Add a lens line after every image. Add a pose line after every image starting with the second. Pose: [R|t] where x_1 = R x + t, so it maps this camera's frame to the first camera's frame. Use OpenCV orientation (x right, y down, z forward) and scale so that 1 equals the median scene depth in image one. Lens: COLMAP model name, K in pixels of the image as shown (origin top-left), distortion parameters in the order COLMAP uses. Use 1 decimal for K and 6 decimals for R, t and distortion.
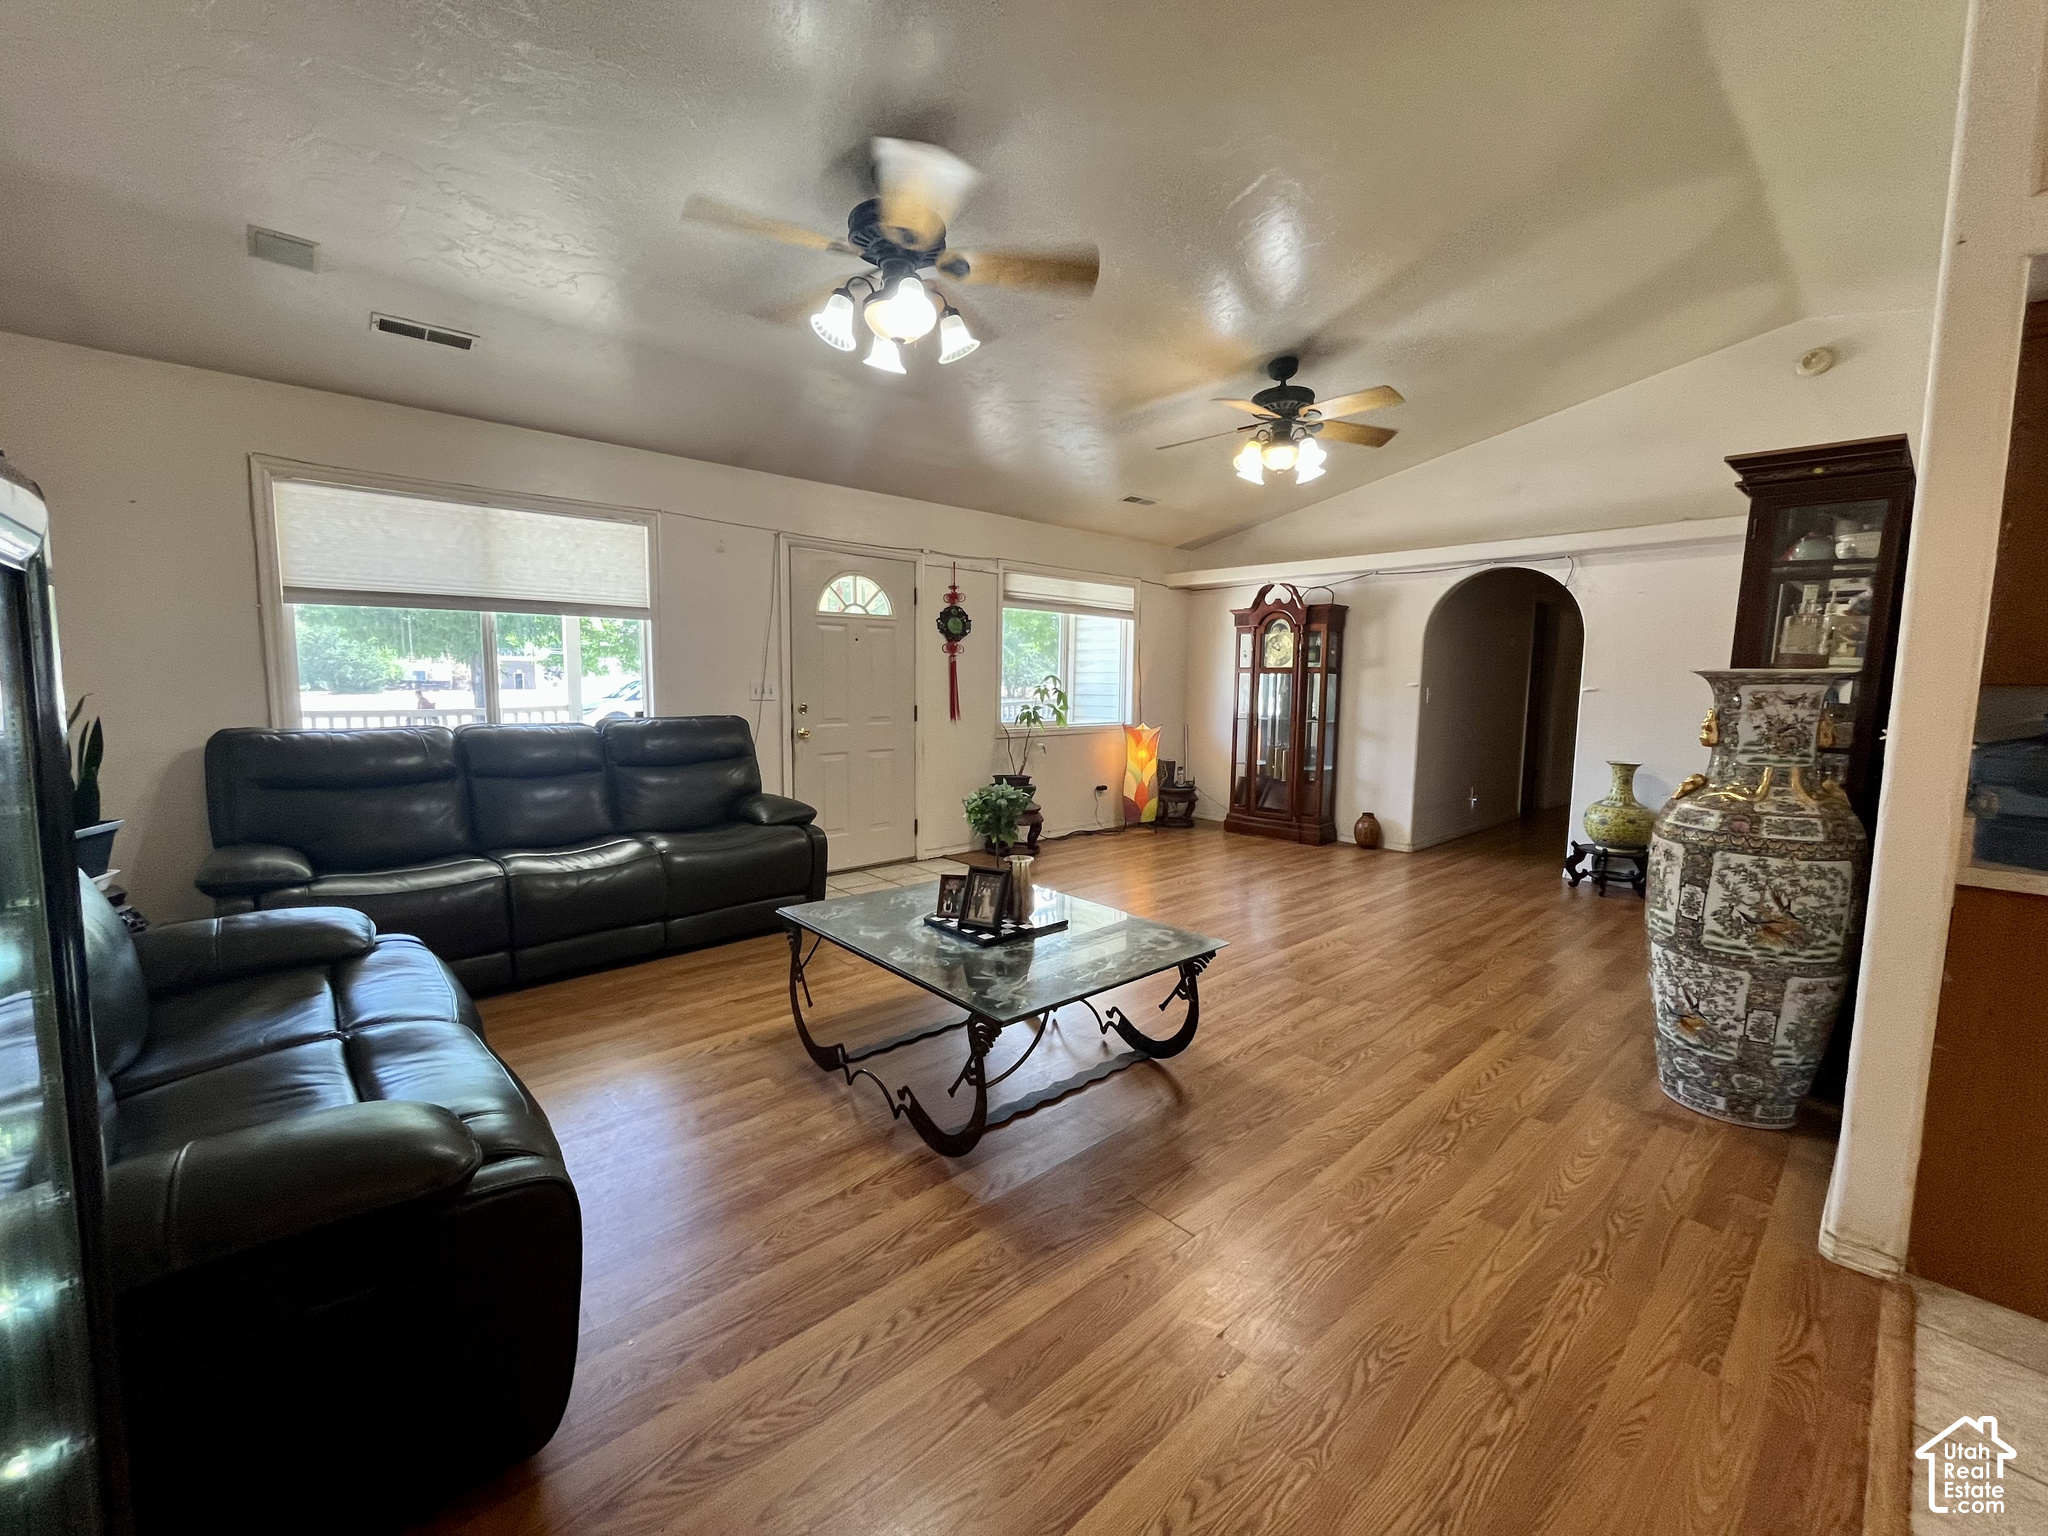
lens RADIAL K [[827.6, 0, 1028.4], [0, 827.6, 758.6], [0, 0, 1]] dist [0.002553, 0.000093]
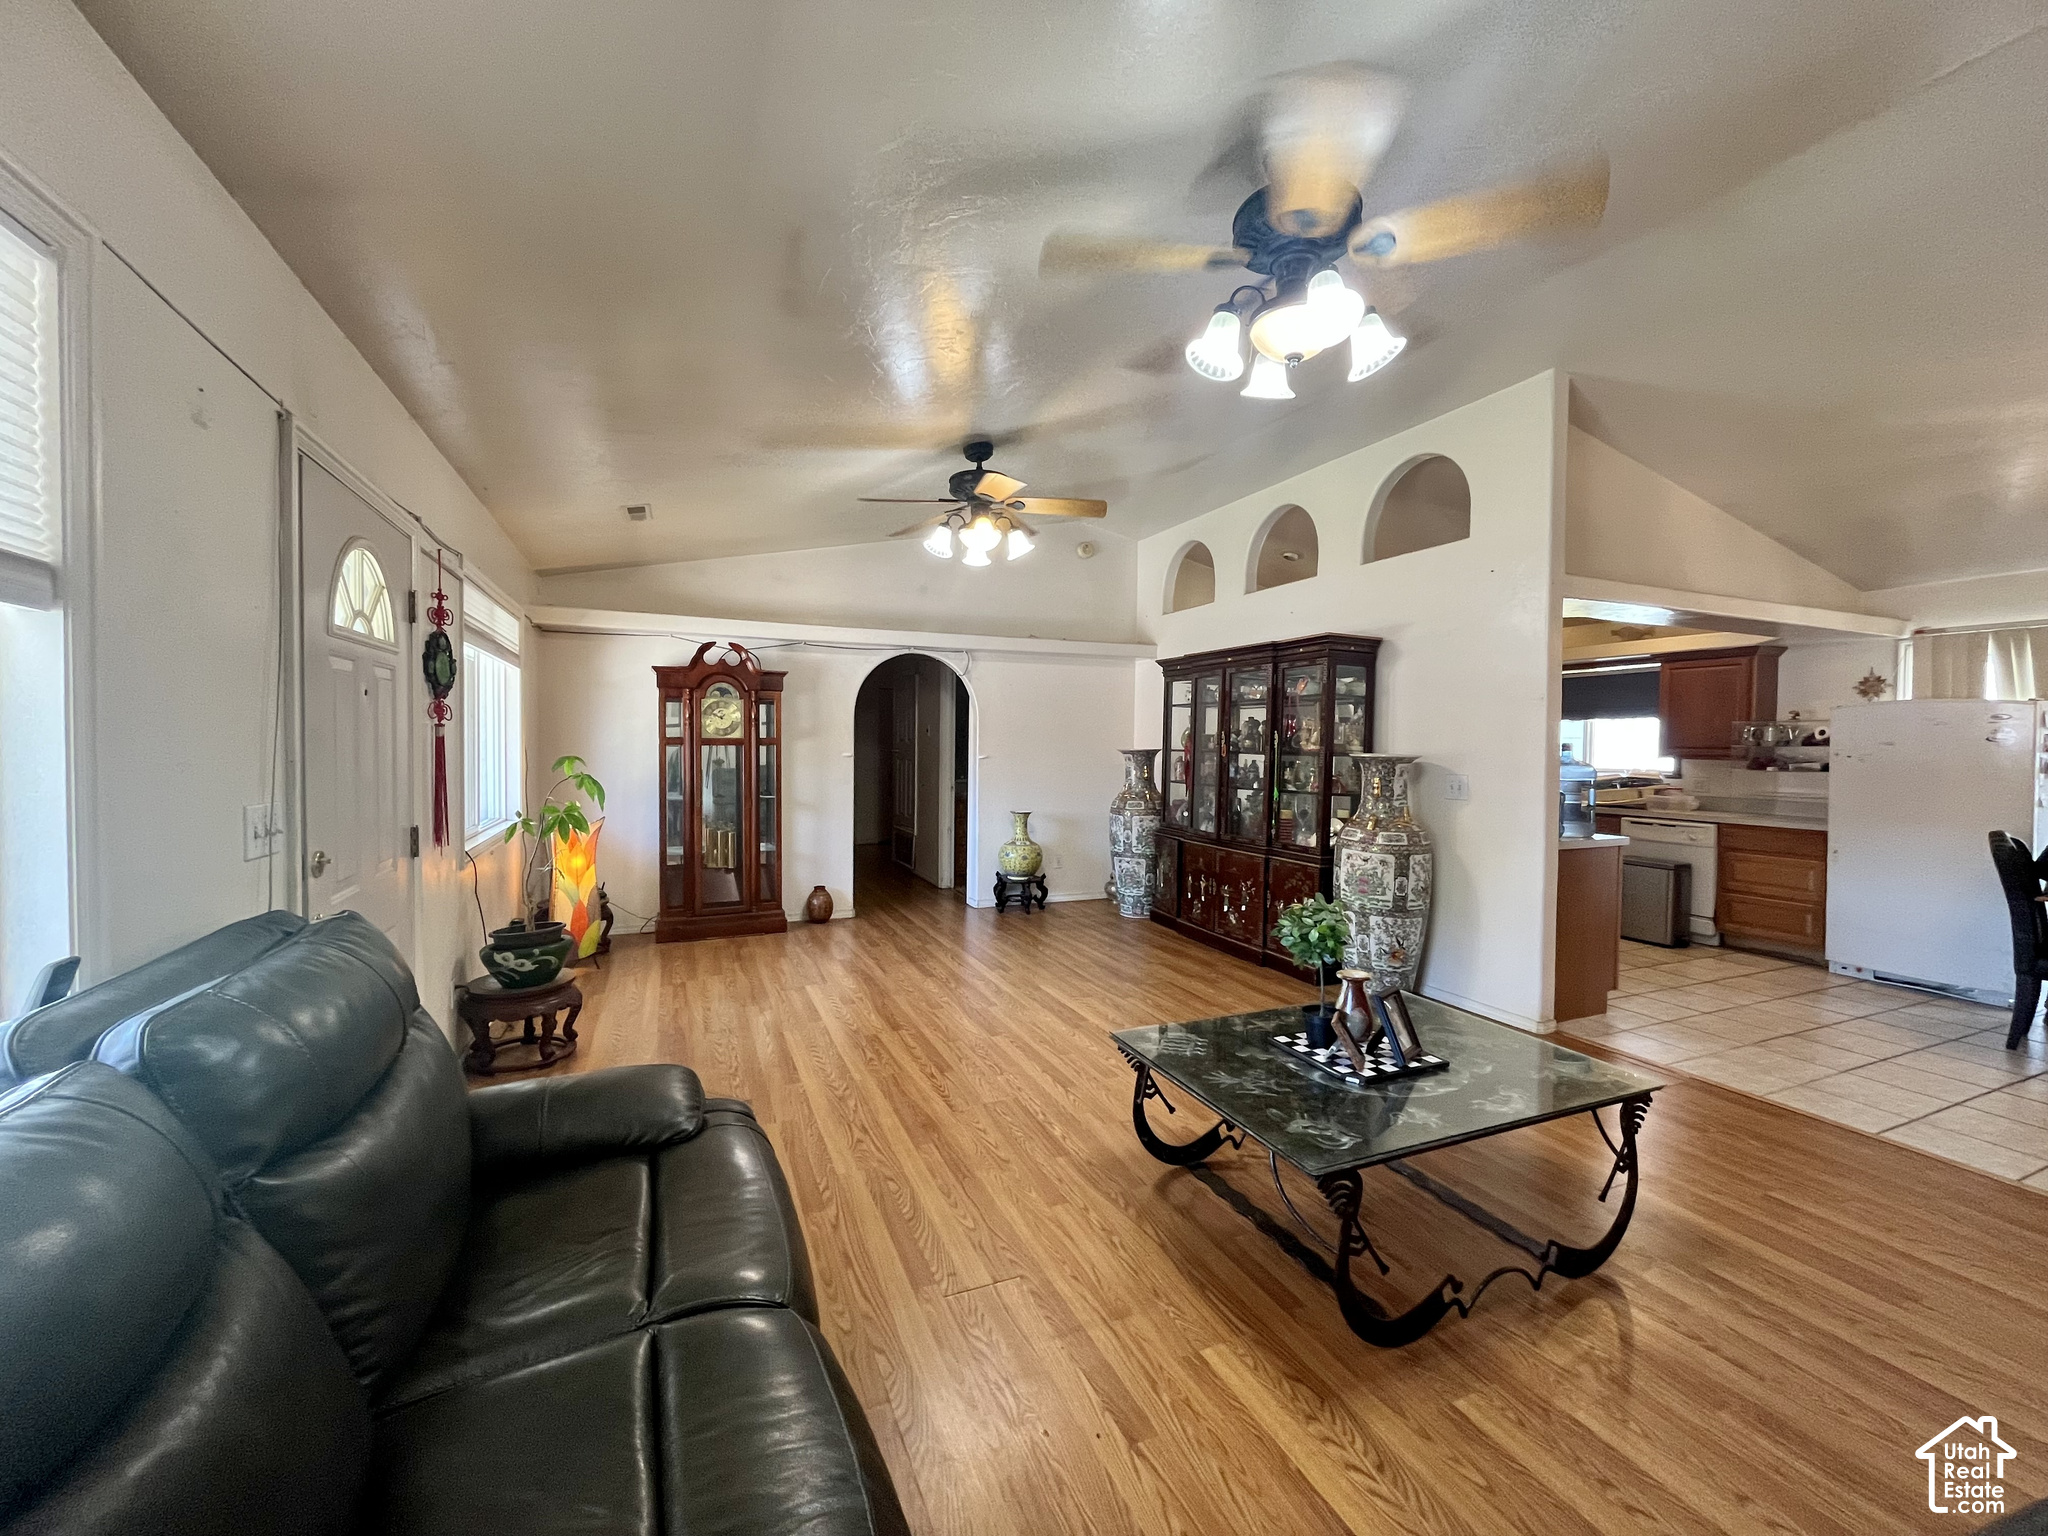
lens RADIAL K [[827.6, 0, 1028.4], [0, 827.6, 758.6], [0, 0, 1]] dist [0.002553, 0.000093]
pose [[0.329833, -0.029511, 0.943578, -0.428576], [0.086999, 0.996208, 0.000746, -0.064678], [-0.940022, 0.081844, 0.331150, 0.435553]]
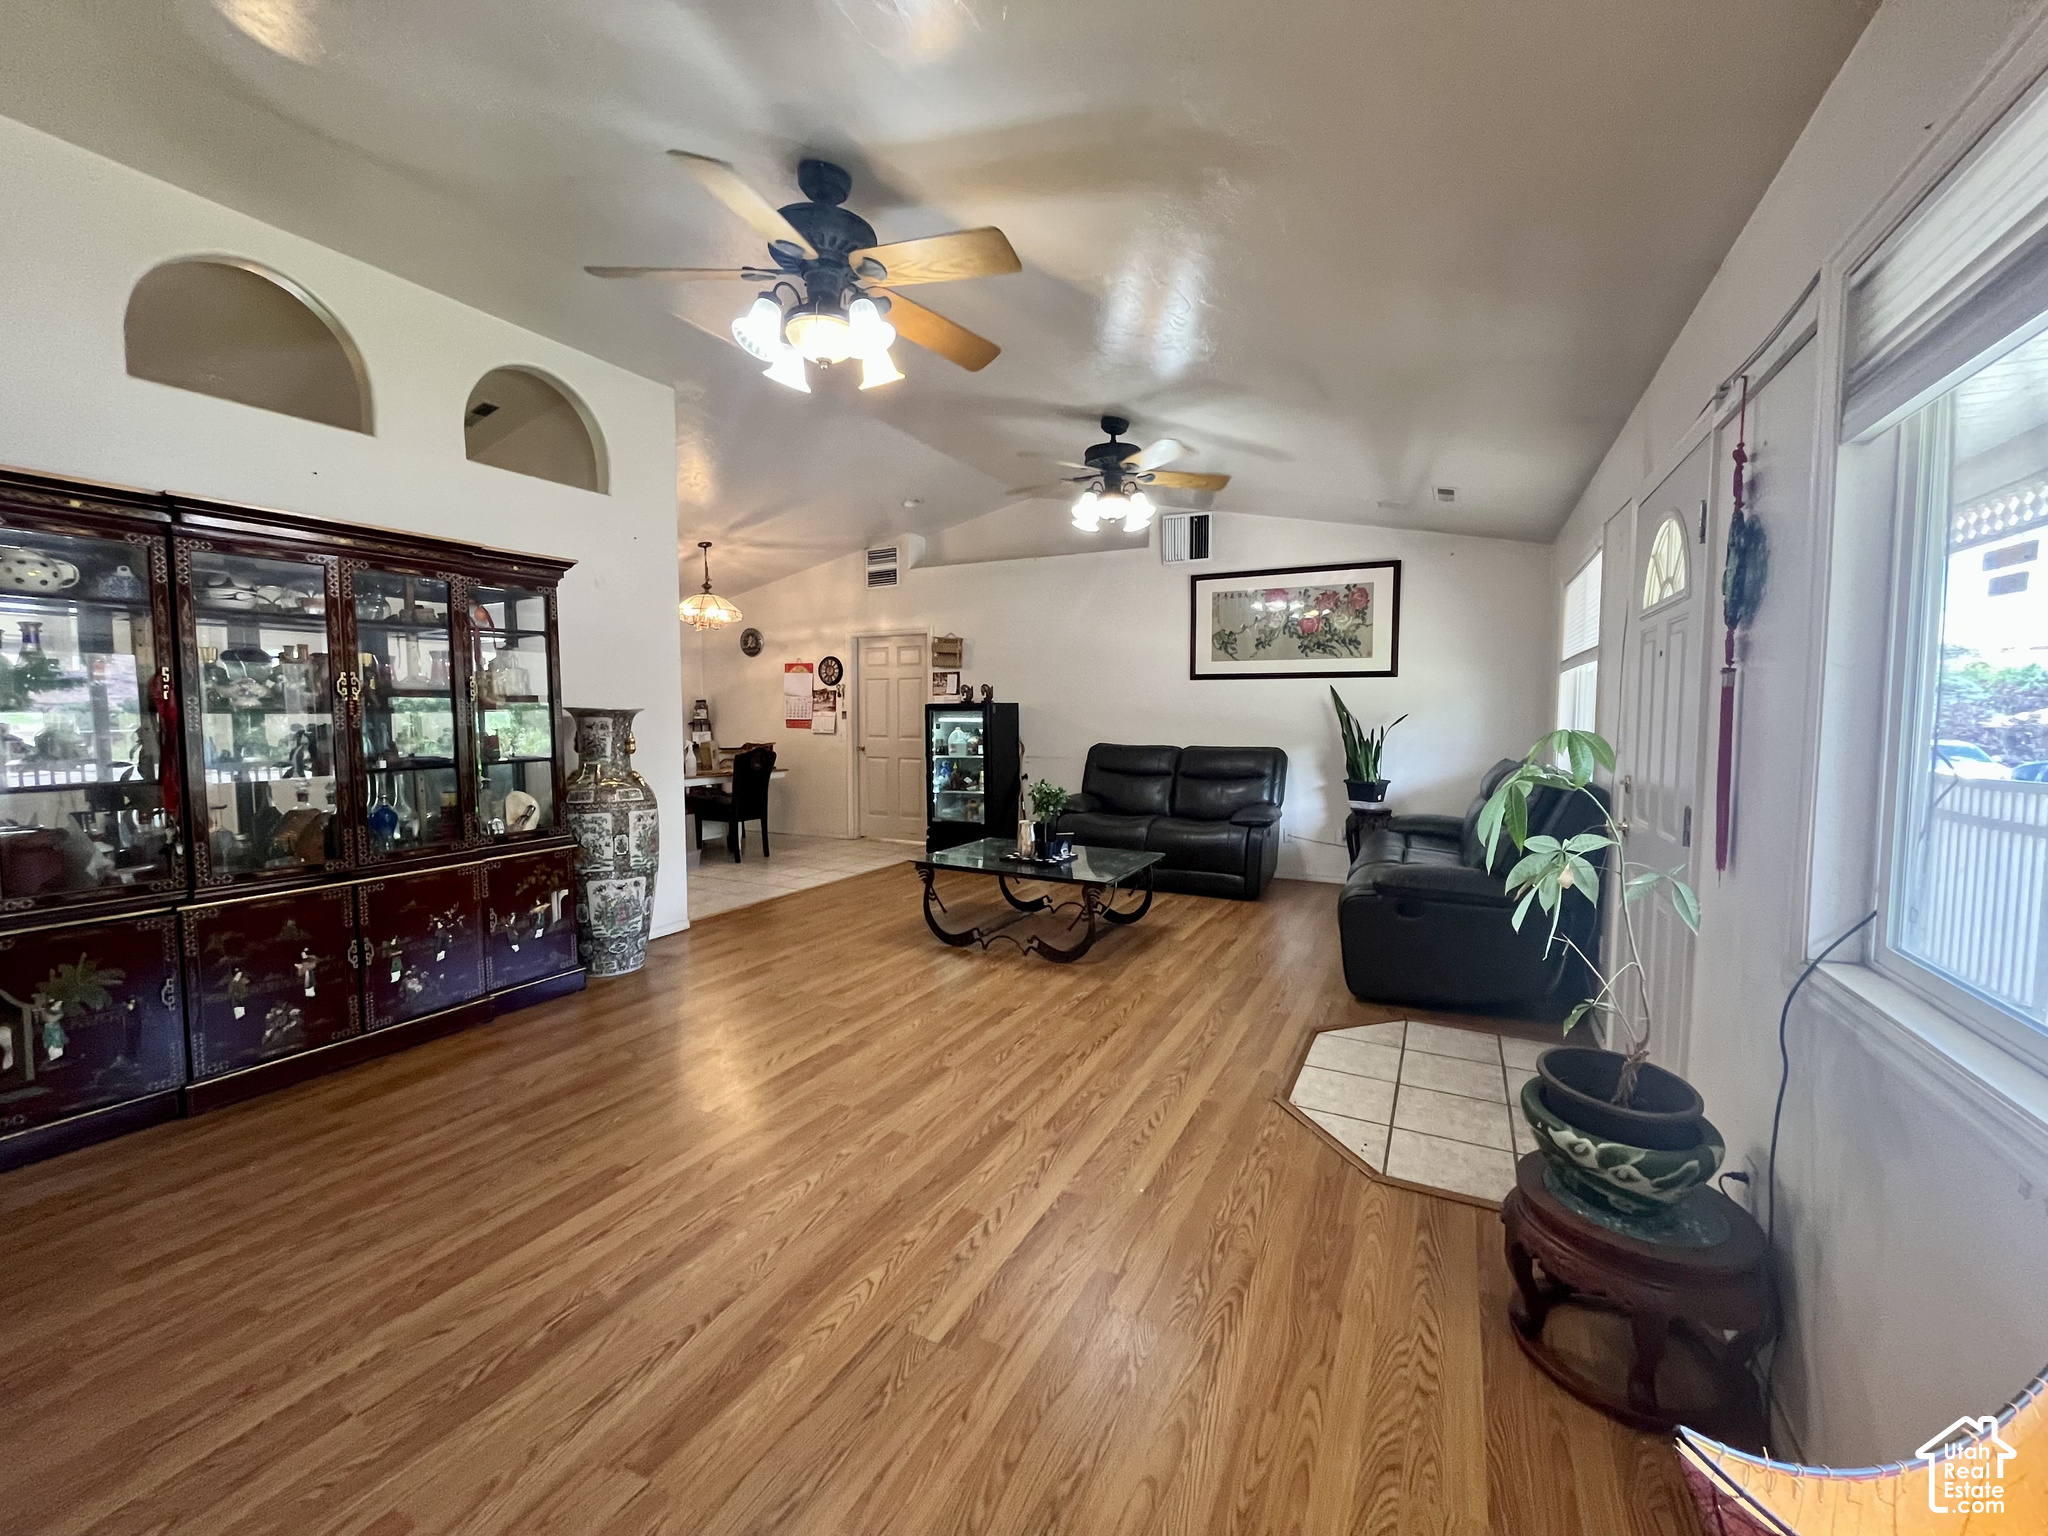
lens RADIAL K [[827.6, 0, 1028.4], [0, 827.6, 758.6], [0, 0, 1]] dist [0.002553, 0.000093]
pose [[-0.937818, 0.007168, -0.347053, 0.258733], [-0.046970, 0.987972, 0.147329, -0.113822], [0.343935, 0.154469, -0.926201, 1.116798]]
